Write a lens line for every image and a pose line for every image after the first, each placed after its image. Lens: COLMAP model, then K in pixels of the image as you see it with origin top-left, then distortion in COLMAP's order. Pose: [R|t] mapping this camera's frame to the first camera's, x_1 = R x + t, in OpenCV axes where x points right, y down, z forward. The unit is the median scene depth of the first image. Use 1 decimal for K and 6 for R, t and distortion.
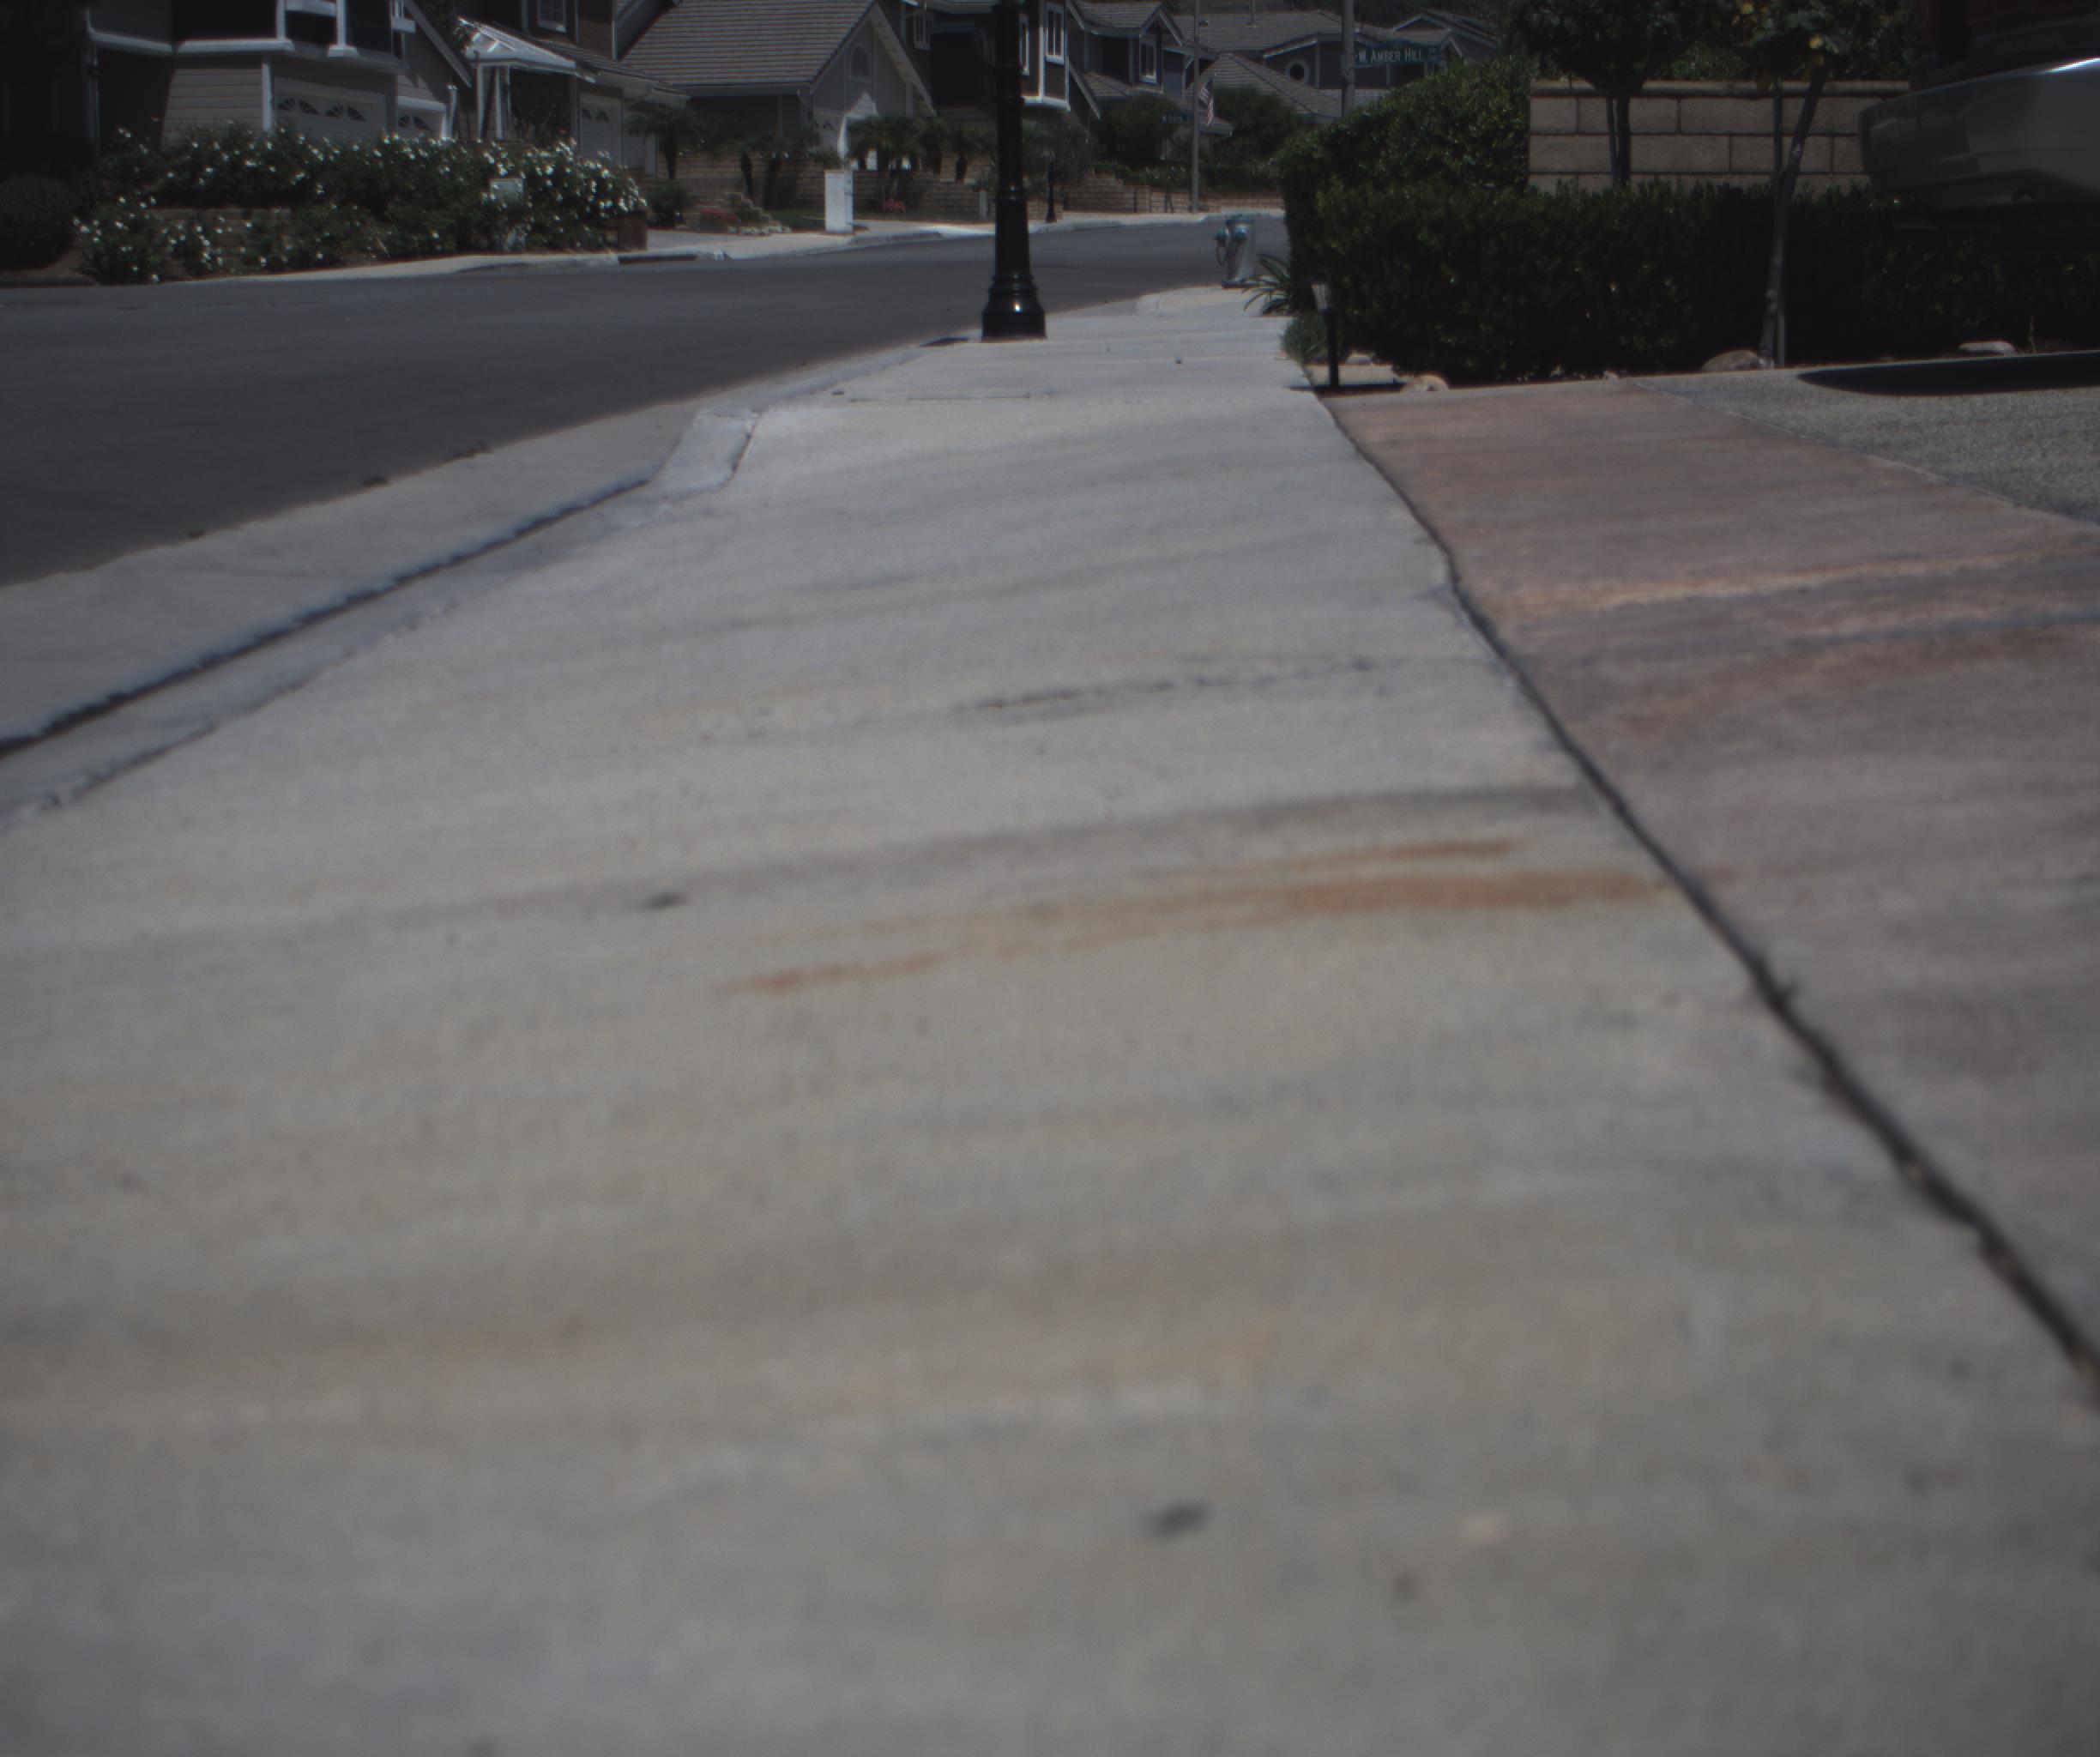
lens RADIAL K [[3903.1, 0, 1035.6], [0, 3903.1, 851.7], [0, 0, 1]] dist [-0.183728, 0.922124]
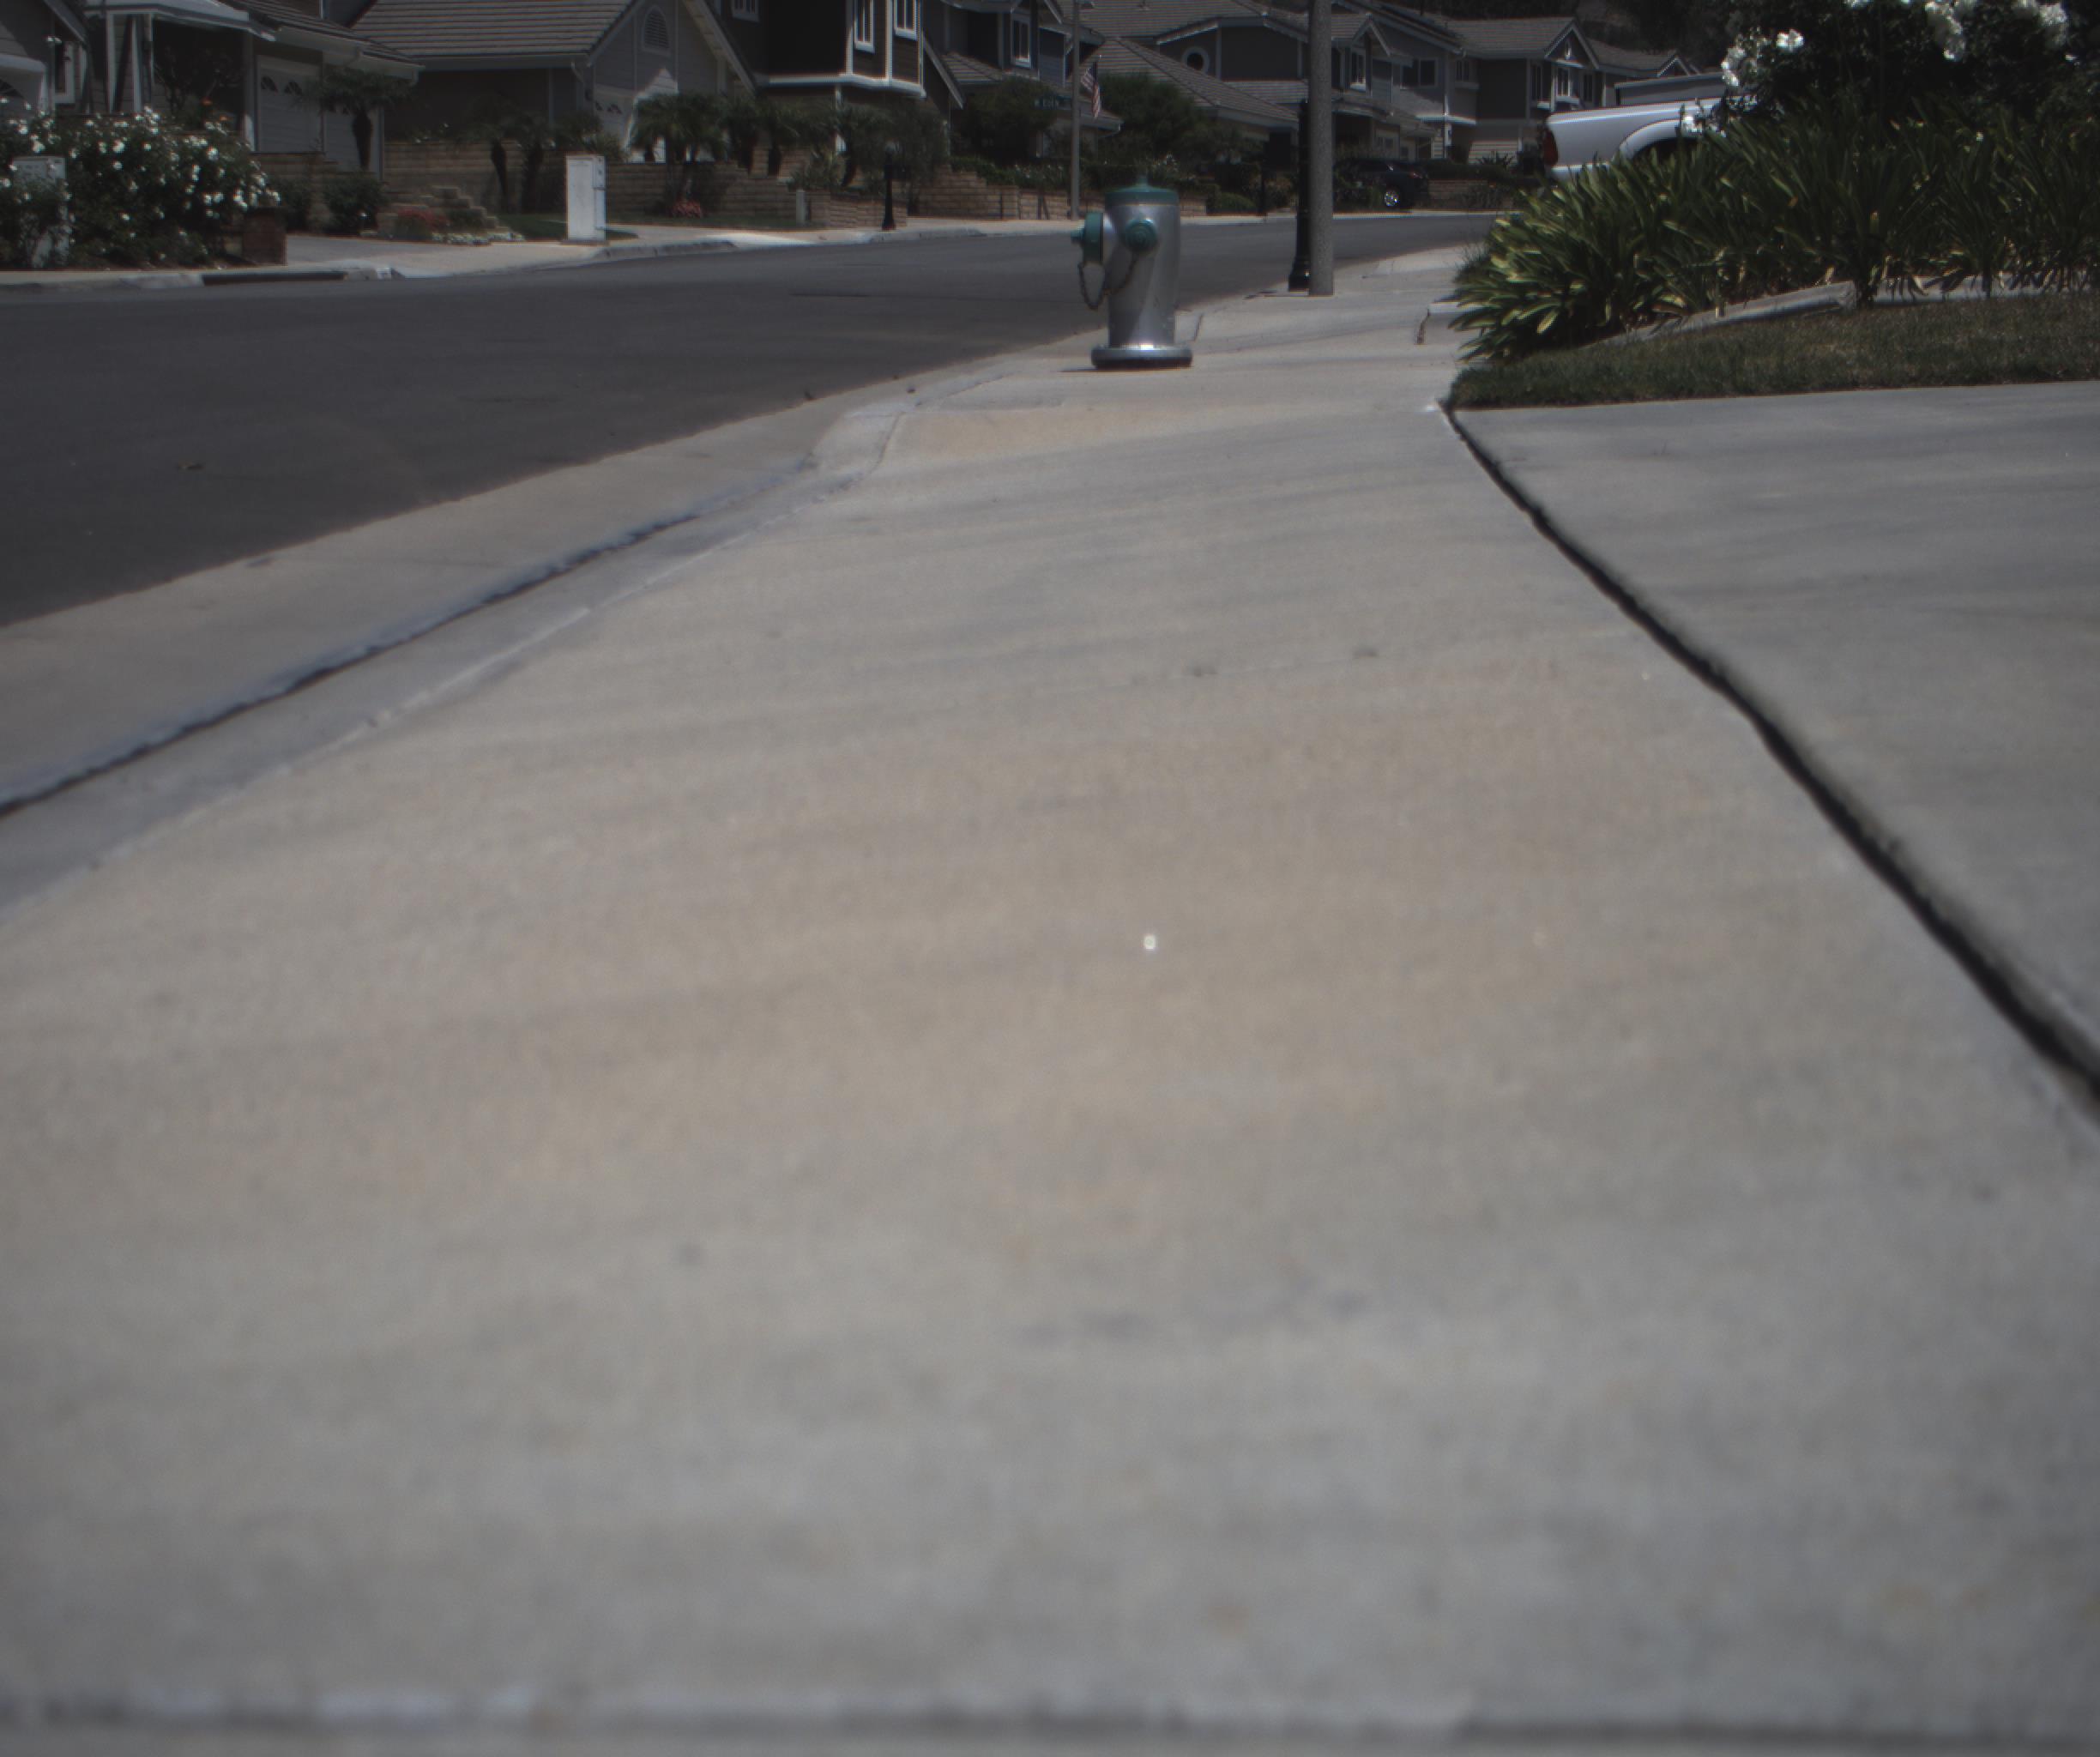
lens RADIAL K [[3903.1, 0, 1035.6], [0, 3903.1, 851.7], [0, 0, 1]] dist [-0.183728, 0.922124]
pose [[0.999595, -0.001044, 0.028432, 0.016076], [0.001147, 0.999993, -0.003619, -0.049376], [-0.028428, 0.003650, 0.999589, 0.317033]]
